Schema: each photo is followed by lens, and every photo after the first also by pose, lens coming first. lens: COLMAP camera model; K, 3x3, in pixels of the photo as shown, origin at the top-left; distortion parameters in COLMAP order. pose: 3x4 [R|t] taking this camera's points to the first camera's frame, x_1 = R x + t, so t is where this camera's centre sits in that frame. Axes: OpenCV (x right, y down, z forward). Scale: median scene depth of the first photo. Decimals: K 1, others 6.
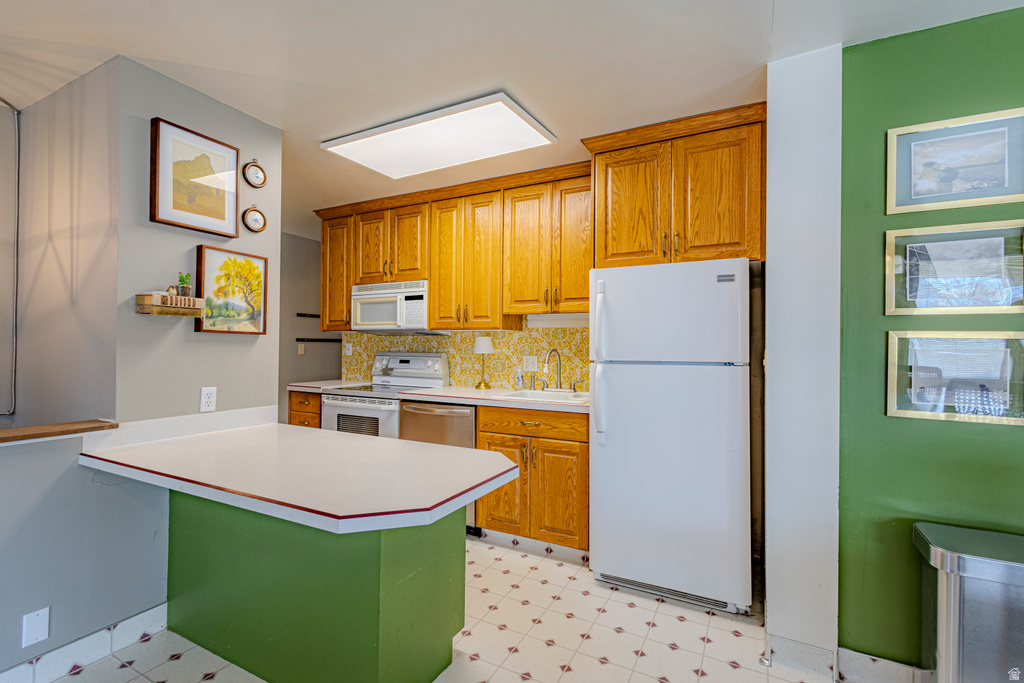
lens RADIAL K [[465.4, 0, 512.0], [0, 465.4, 340.3], [0, 0, 1]] dist [0.000292, 0.000421]
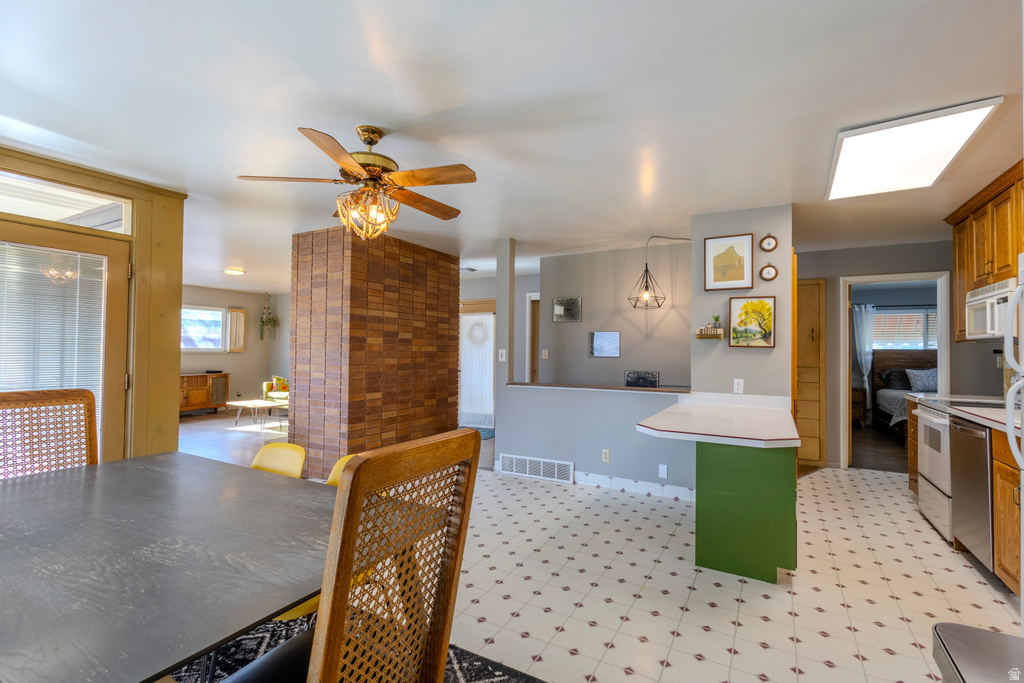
lens RADIAL K [[465.4, 0, 513.2], [0, 465.4, 338.2], [0, 0, 1]] dist [0.000292, 0.000421]
pose [[-0.019946, -0.034359, -0.999210, 1.023415], [0.001507, 0.999407, -0.034396, 0.007672], [0.999800, -0.002192, -0.019883, 0.198062]]
